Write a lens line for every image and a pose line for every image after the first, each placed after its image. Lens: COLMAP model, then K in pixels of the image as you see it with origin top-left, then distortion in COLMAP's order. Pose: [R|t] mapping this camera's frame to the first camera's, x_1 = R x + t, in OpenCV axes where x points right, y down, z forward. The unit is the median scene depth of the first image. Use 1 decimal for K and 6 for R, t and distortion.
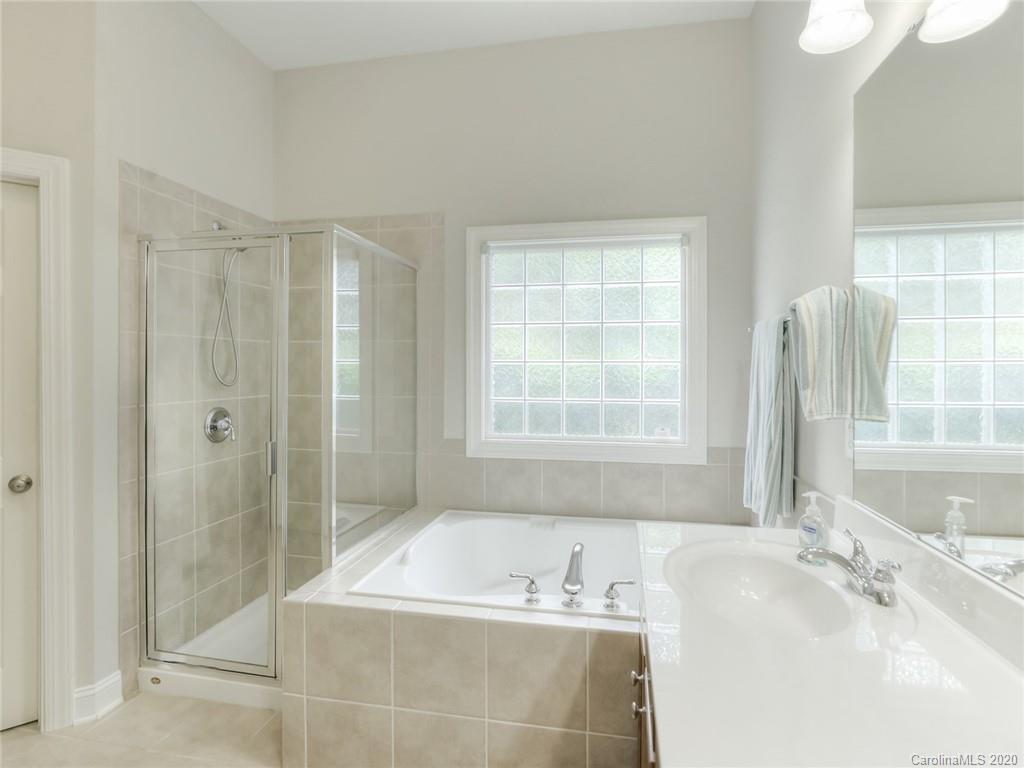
lens RADIAL K [[547.6, 0, 516.0], [0, 547.6, 370.2], [0, 0, 1]] dist [-0.019184, 0.000515]
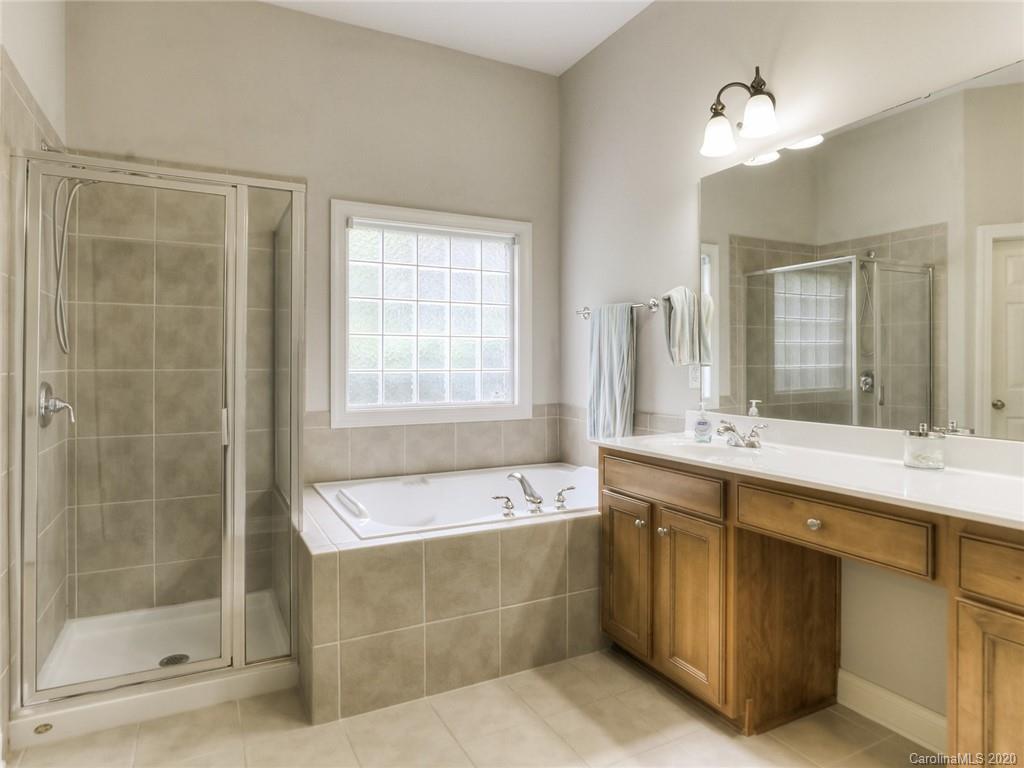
lens RADIAL K [[608.6, 0, 512.6], [0, 608.6, 360.9], [0, 0, 1]] dist [-0.019015, 0.001901]
pose [[0.783406, -0.000535, 0.621510, -0.588149], [0.005449, 0.999967, -0.006007, 0.048822], [-0.621487, 0.008092, 0.783383, -0.084468]]
